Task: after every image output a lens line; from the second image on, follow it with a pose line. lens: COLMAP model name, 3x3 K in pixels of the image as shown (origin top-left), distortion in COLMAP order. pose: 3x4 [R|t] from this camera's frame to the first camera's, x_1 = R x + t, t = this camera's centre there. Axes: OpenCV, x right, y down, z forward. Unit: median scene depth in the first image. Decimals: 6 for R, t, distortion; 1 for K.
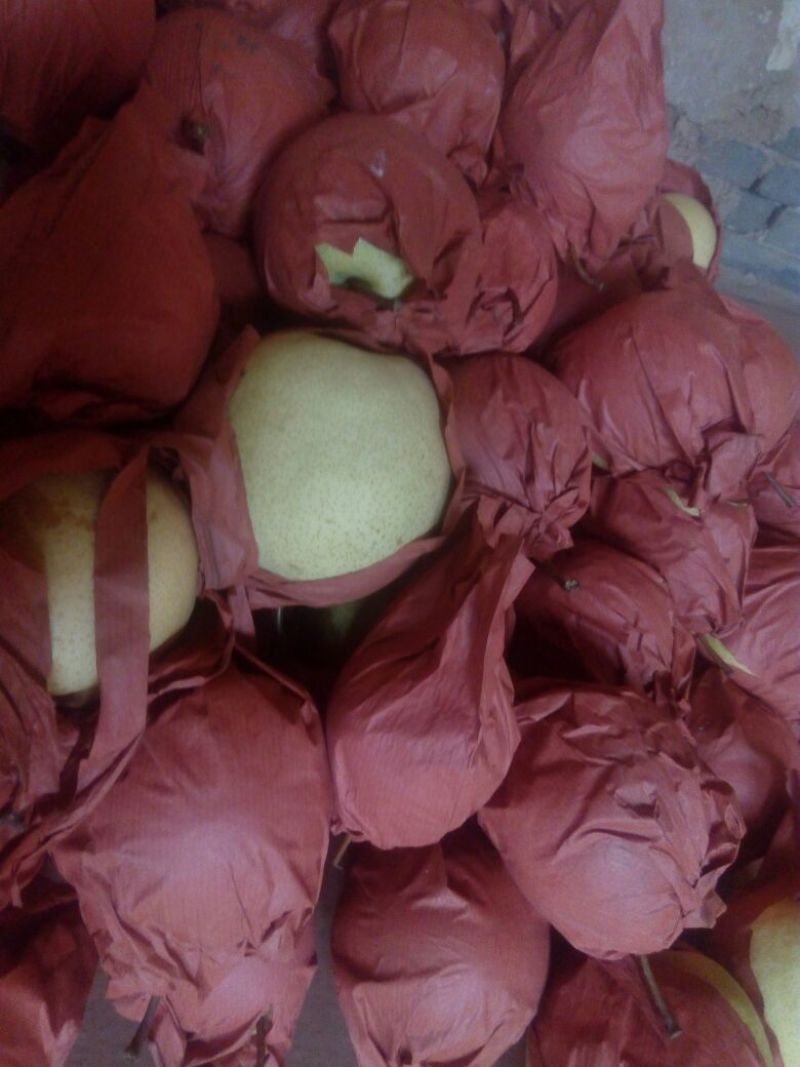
lens RADIAL K [[874.7, 0, 400.0], [0, 874.7, 533.5], [0, 0, 1]] dist [0.008429, -0.002535]
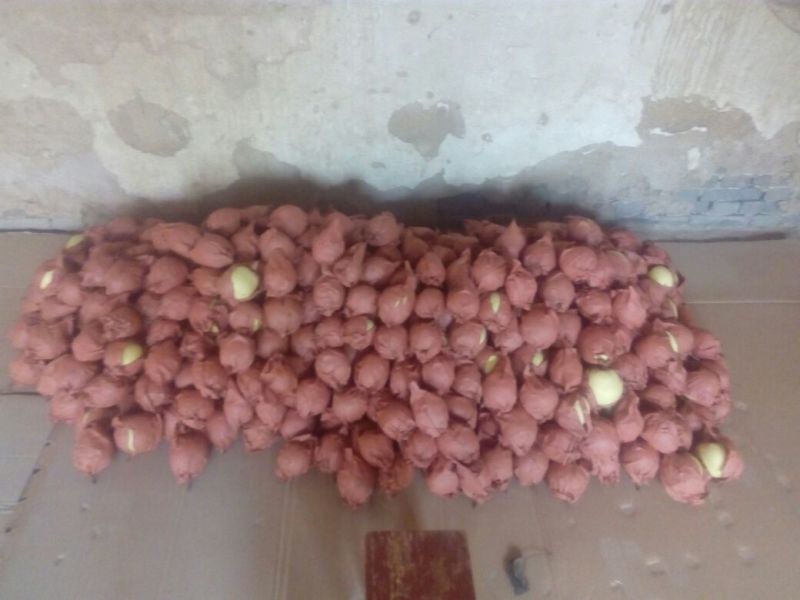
lens RADIAL K [[627.3, 0, 400.0], [0, 627.3, 300.0], [0, 0, 1]] dist [0.142428, -0.228433]
pose [[0.945820, -0.236136, -0.222856, -0.306419], [0.231131, 0.971705, -0.048671, -0.833993], [0.228043, -0.005475, 0.973636, -4.037972]]
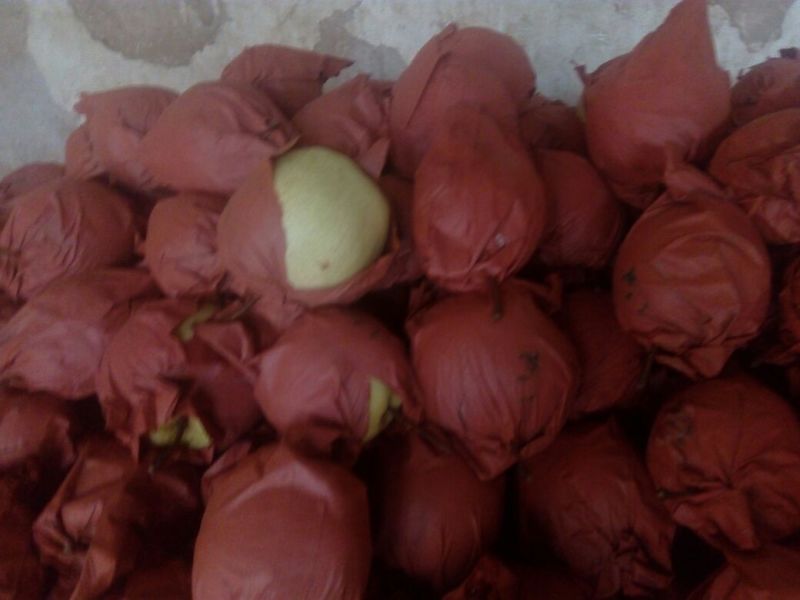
lens RADIAL K [[627.3, 0, 400.0], [0, 627.3, 300.0], [0, 0, 1]] dist [0.142428, -0.228433]
pose [[0.912767, -0.291669, -0.285981, -2.104892], [0.214102, 0.937844, -0.273146, -1.019225], [0.347874, 0.188089, 0.918480, -0.514239]]
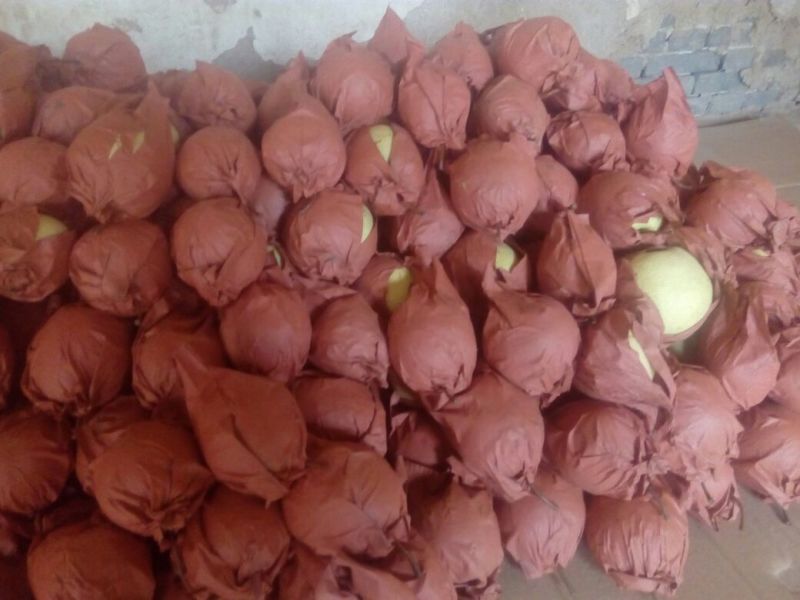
lens RADIAL K [[627.3, 0, 400.0], [0, 627.3, 300.0], [0, 0, 1]] dist [0.142428, -0.228433]
pose [[0.914243, -0.405063, -0.009158, -0.837376], [0.402447, 0.910488, -0.095118, -0.200187], [0.046867, 0.083275, 0.995424, -1.071672]]
